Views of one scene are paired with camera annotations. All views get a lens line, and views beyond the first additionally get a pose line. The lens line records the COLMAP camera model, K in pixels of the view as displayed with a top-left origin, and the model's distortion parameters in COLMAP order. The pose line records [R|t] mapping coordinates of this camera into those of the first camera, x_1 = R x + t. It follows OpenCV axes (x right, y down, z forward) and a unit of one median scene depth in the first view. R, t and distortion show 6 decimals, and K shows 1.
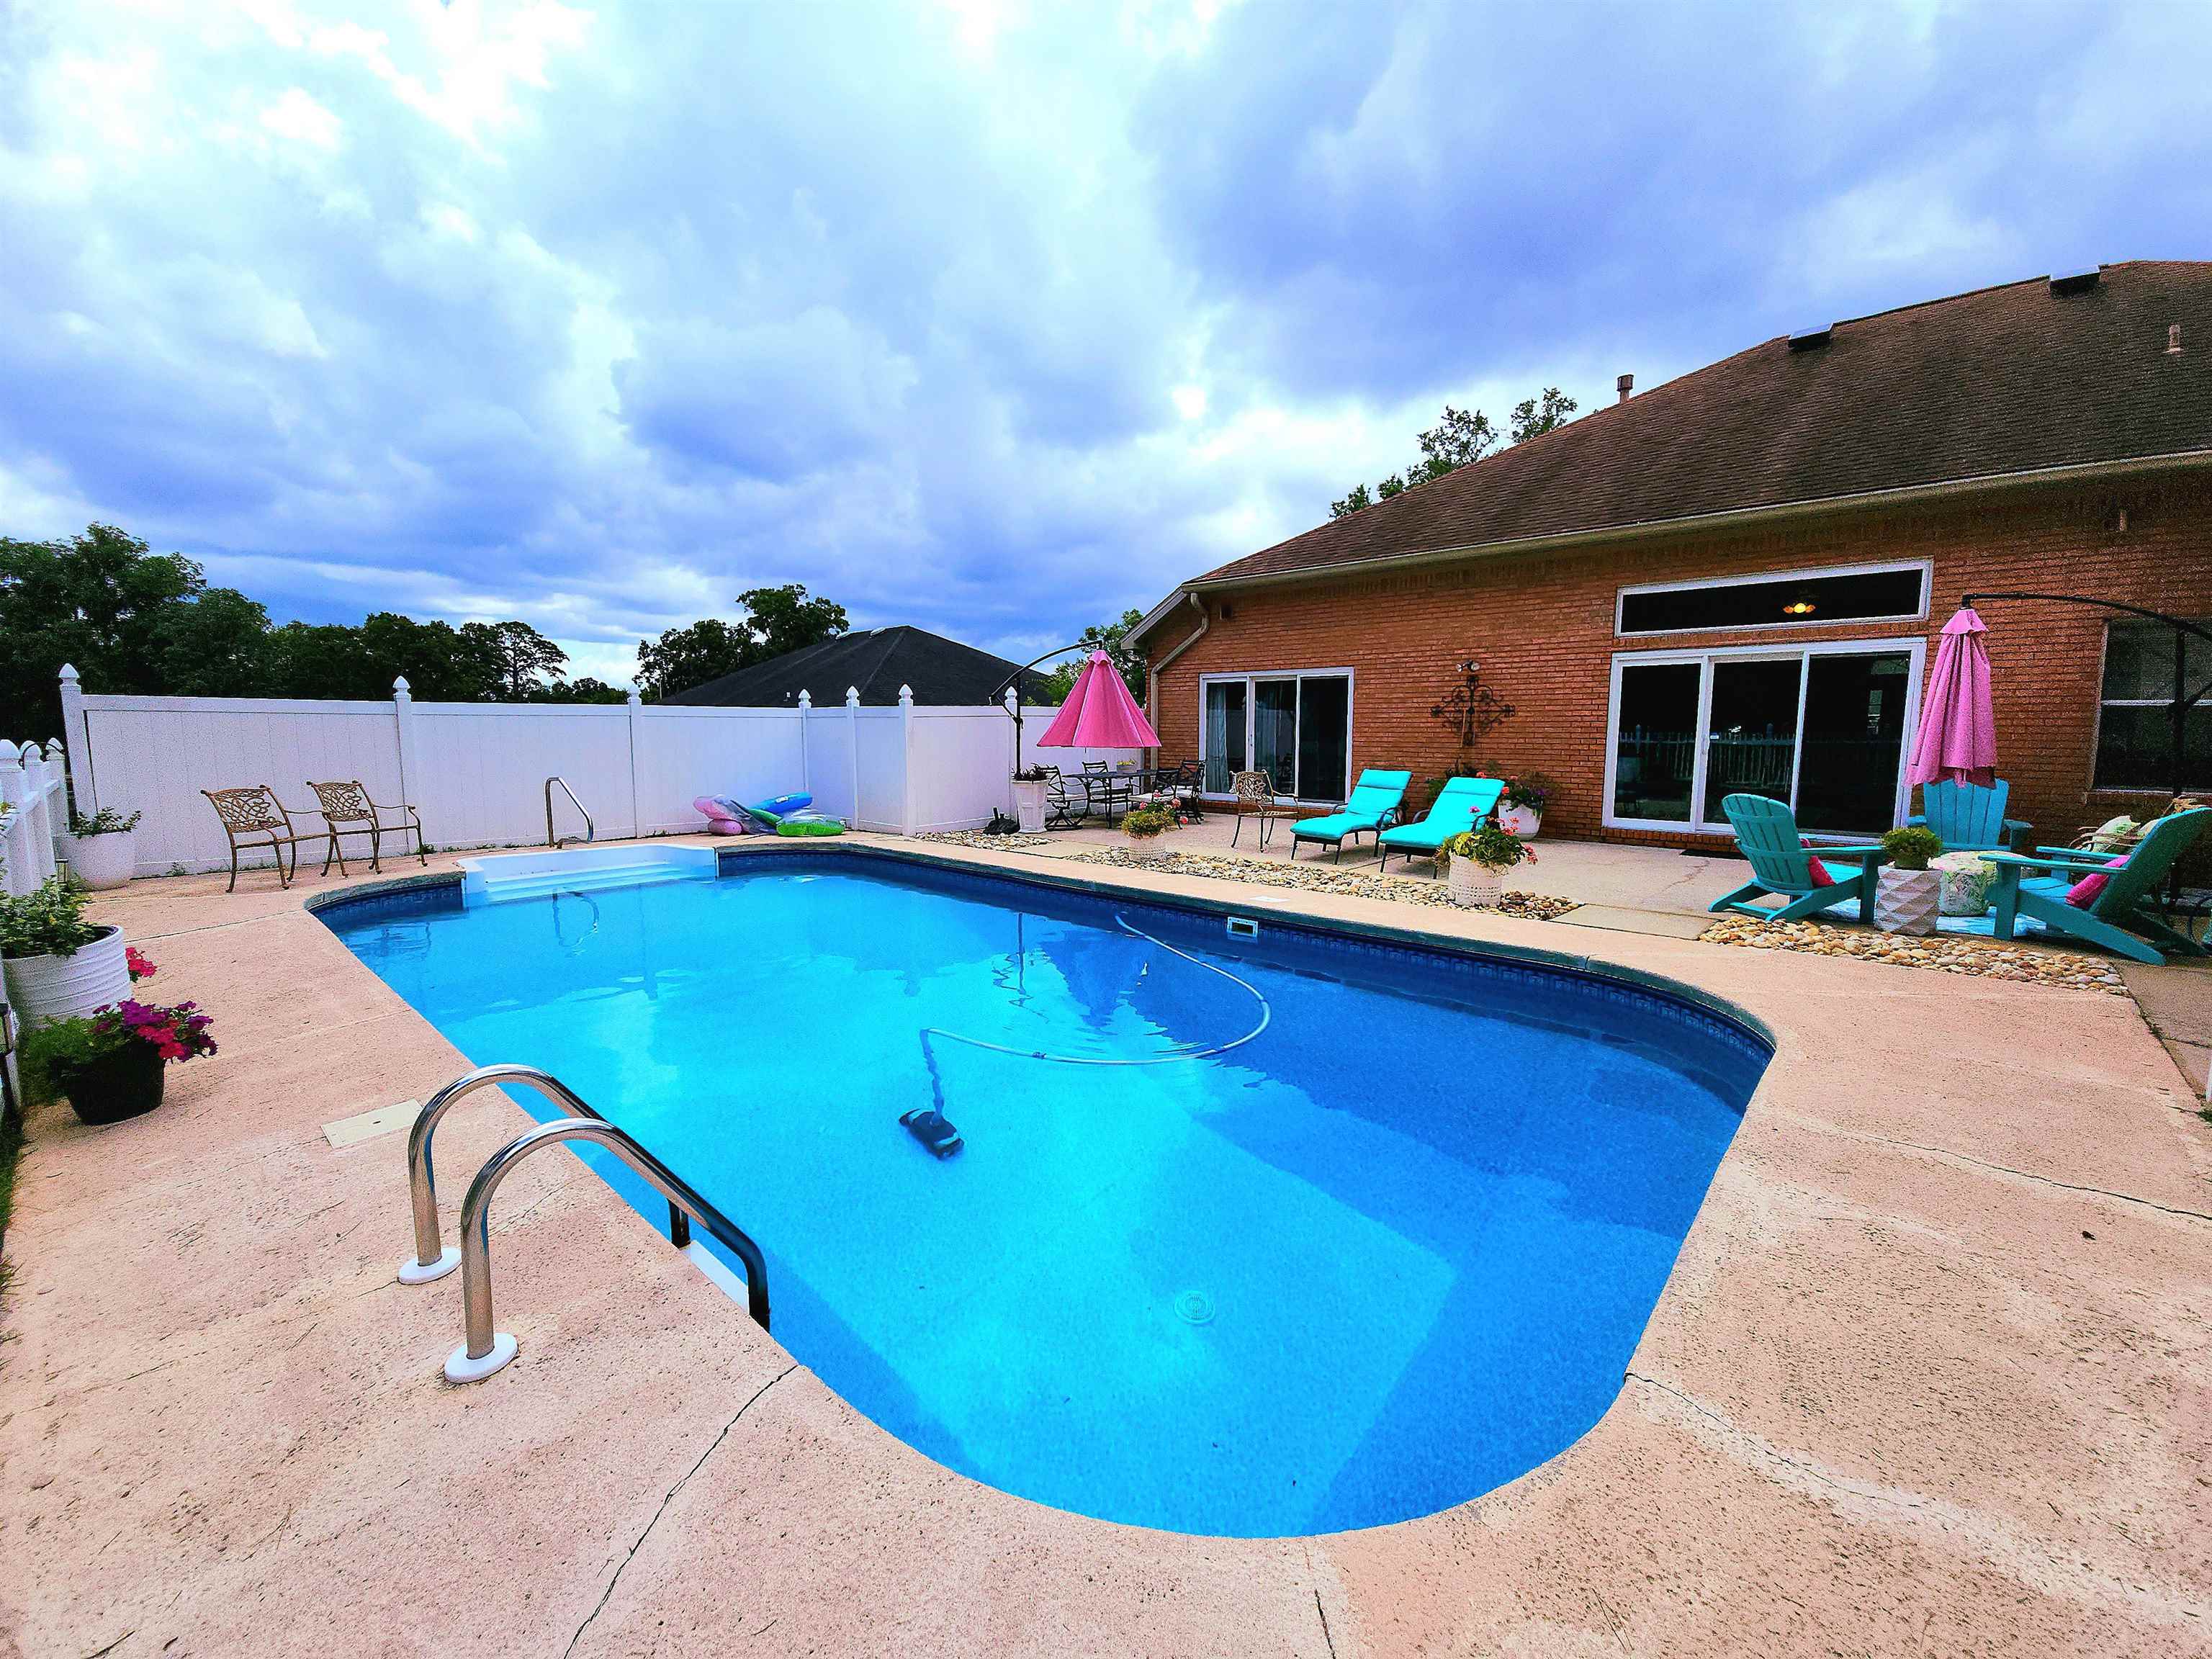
lens RADIAL K [[893.3, 0, 1104.1], [0, 893.3, 827.5], [0, 0, 1]] dist [-0.001102, -0.000025]
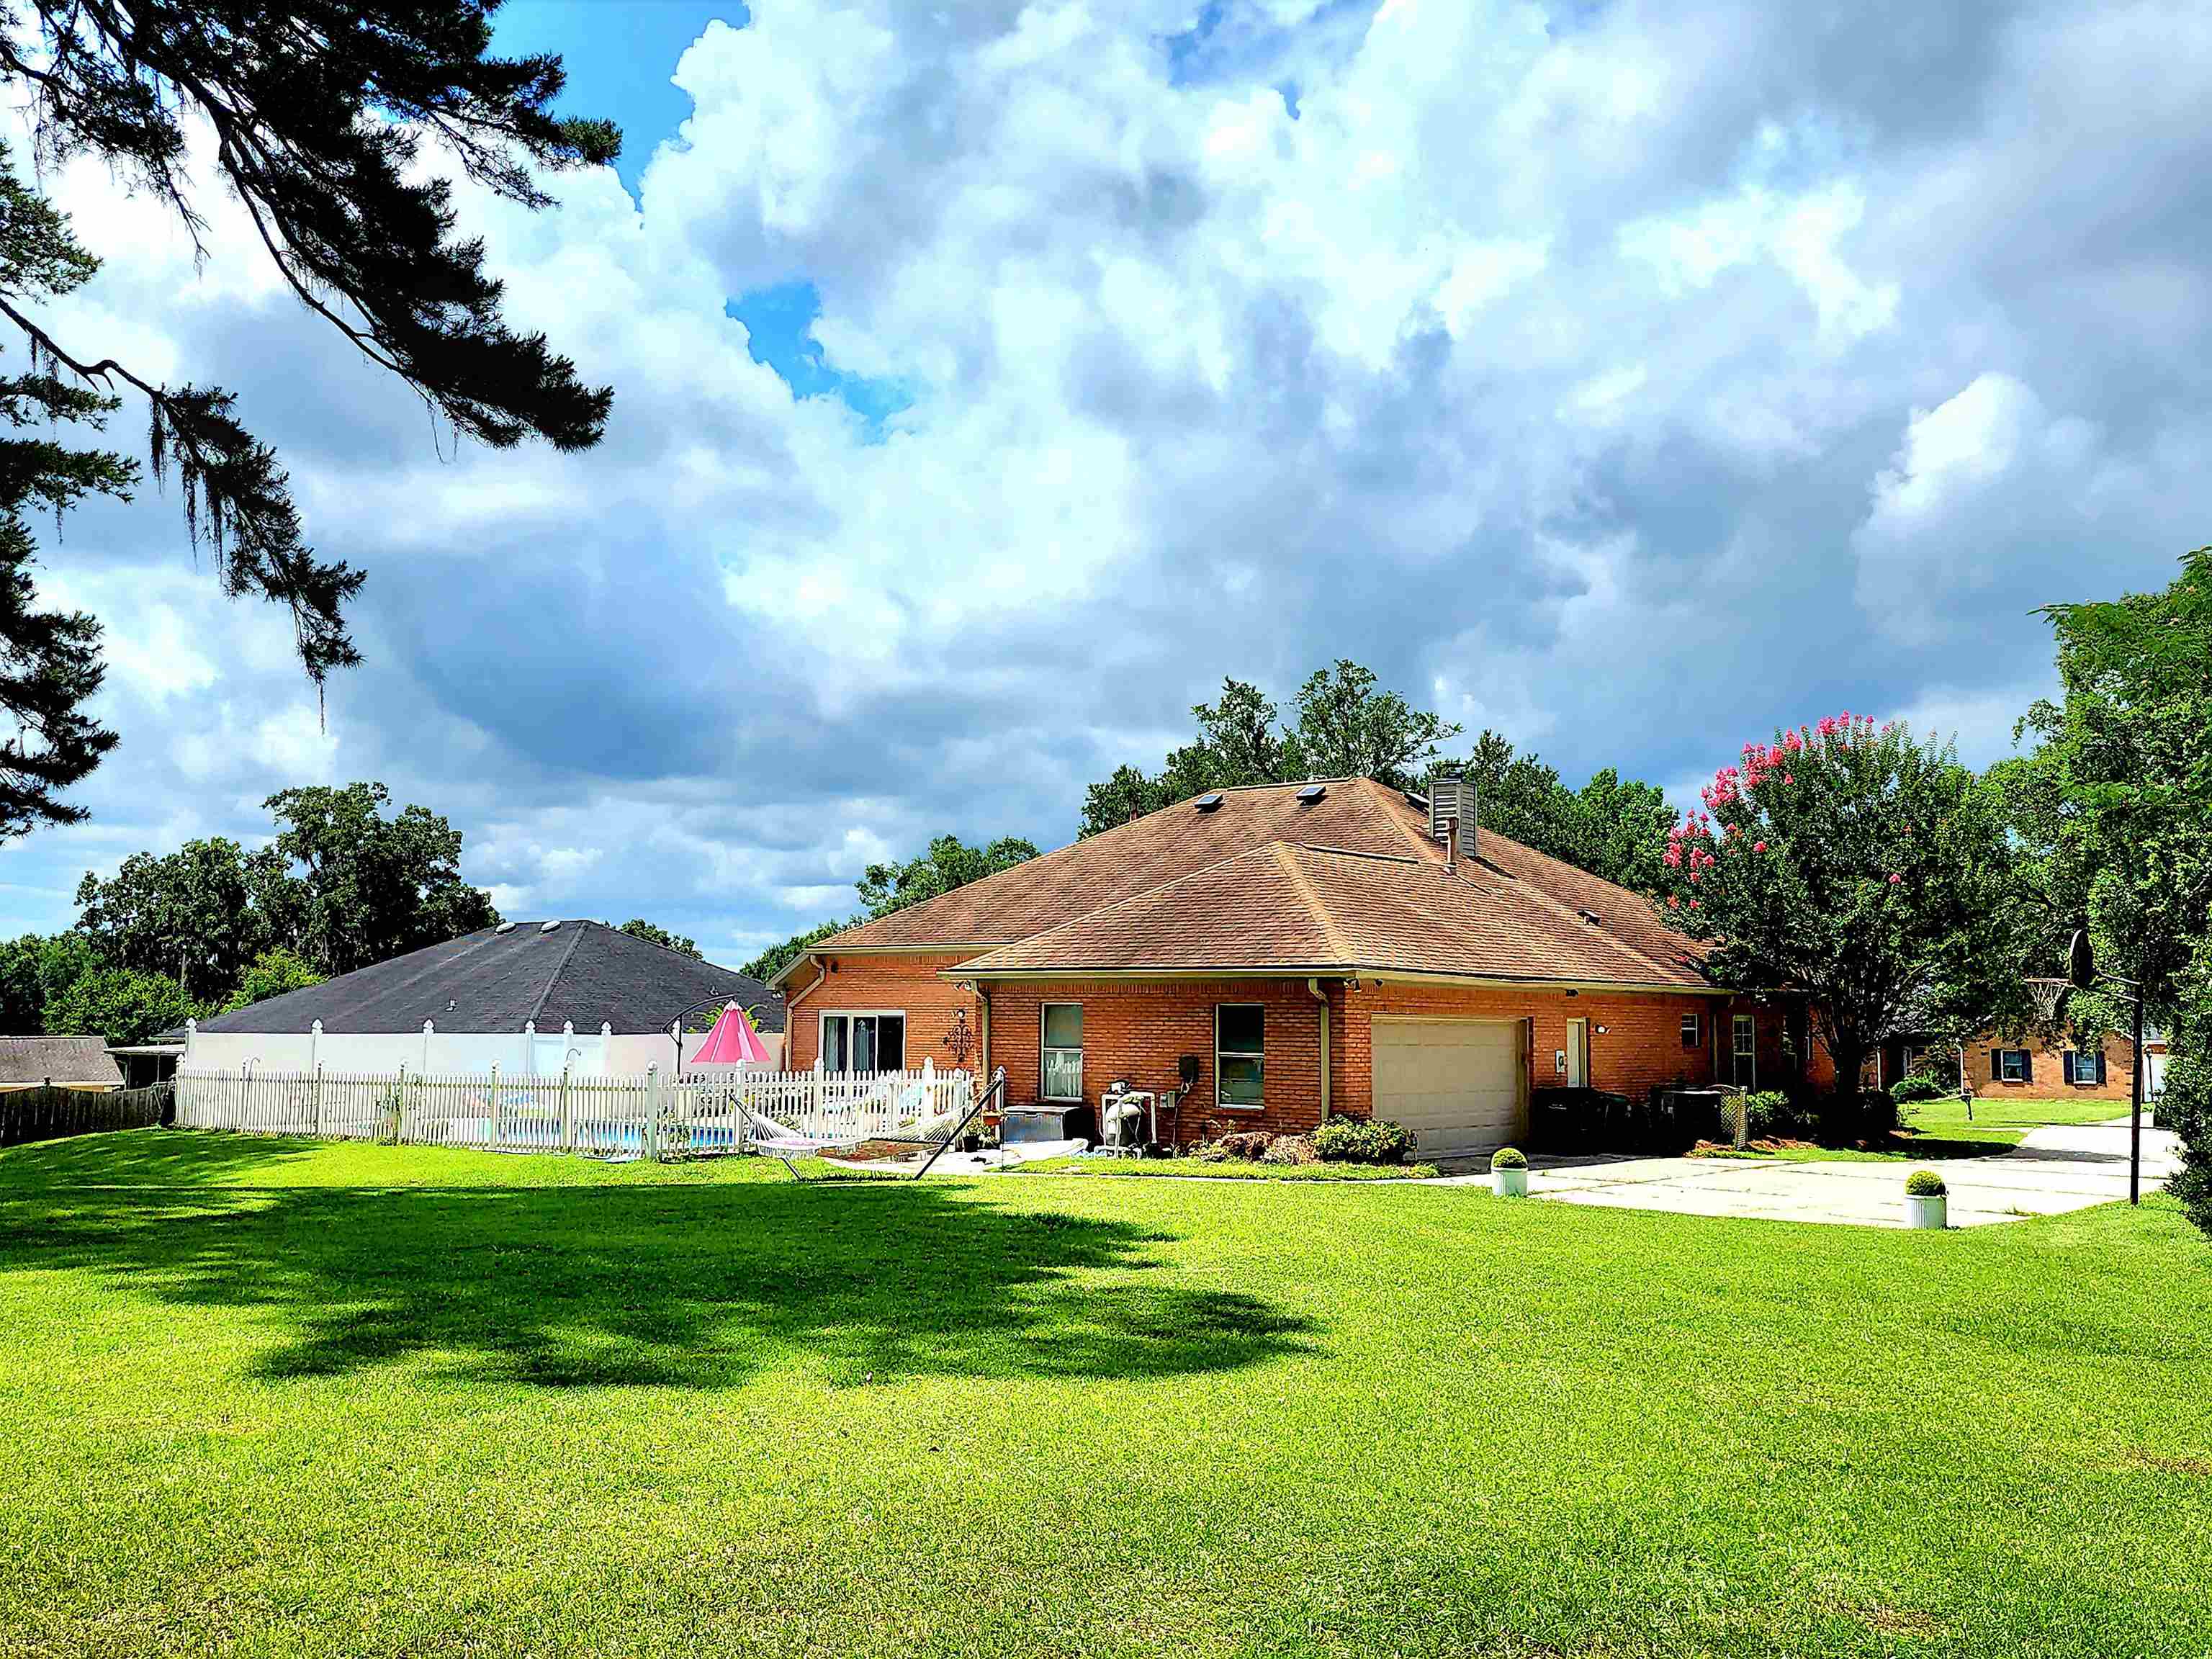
lens RADIAL K [[1861.3, 0, 1128.8], [0, 1861.3, 829.9], [0, 0, 1]] dist [0.019300, -0.001942]
pose [[0.995685, 0.018198, 0.090994, 0.039683], [0.001624, 0.977015, -0.213166, 0.021718], [-0.092782, 0.212394, 0.972769, -0.240361]]
